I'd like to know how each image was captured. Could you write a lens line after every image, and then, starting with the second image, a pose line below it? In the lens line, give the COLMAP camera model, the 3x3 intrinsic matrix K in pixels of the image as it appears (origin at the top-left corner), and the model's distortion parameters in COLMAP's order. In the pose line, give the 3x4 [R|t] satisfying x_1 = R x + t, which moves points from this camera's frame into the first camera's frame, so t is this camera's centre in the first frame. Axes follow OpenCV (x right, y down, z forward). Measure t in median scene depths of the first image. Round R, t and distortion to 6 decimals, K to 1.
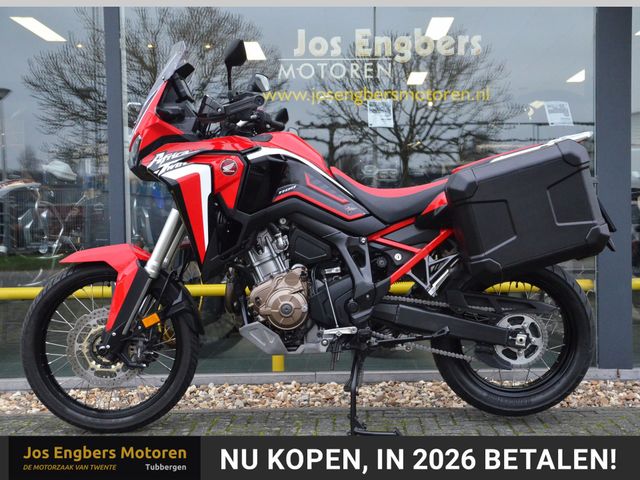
lens RADIAL K [[828.5, 0, 358.5], [0, 828.5, 249.0], [0, 0, 1]] dist [0.073195, 0.000000]
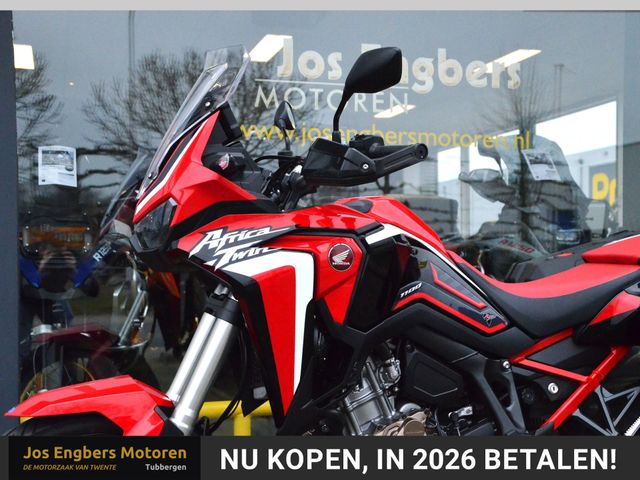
lens RADIAL K [[918.9, 0, 346.8], [0, 918.9, 261.0], [0, 0, 1]] dist [0.131572, 0.000000]
pose [[0.959439, 0.005150, 0.281869, -0.322677], [0.004151, 0.999467, -0.032392, -0.069272], [-0.281885, 0.032249, 0.958906, 0.330819]]
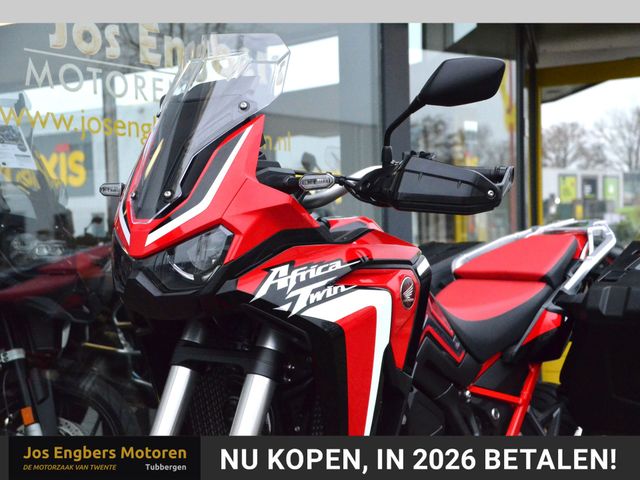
lens RADIAL K [[996.0, 0, 319.0], [0, 996.0, 246.4], [0, 0, 1]] dist [0.238912, 0.000000]
pose [[0.649197, -0.012426, 0.760519, -0.637241], [0.040660, 0.999004, -0.018386, -0.111429], [-0.759533, 0.042859, 0.649056, 0.592800]]
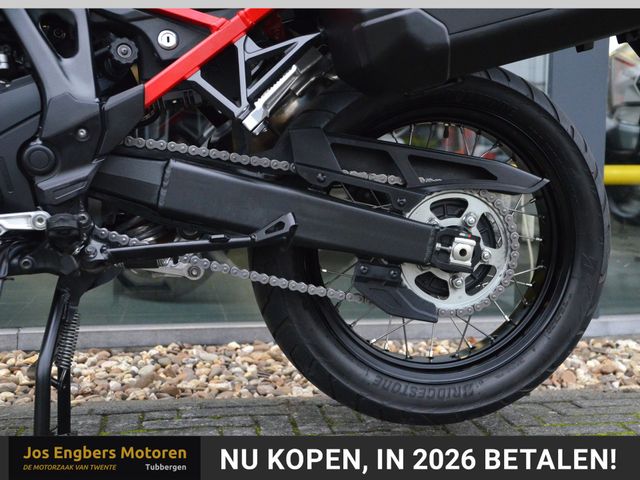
lens RADIAL K [[918.9, 0, 361.3], [0, 918.9, 250.6], [0, 0, 1]] dist [0.131572, 0.000000]
pose [[0.980074, 0.010941, 0.198331, 0.051656], [-0.024464, 0.997529, 0.065862, 0.078592], [-0.197120, -0.069401, 0.977920, 0.546936]]
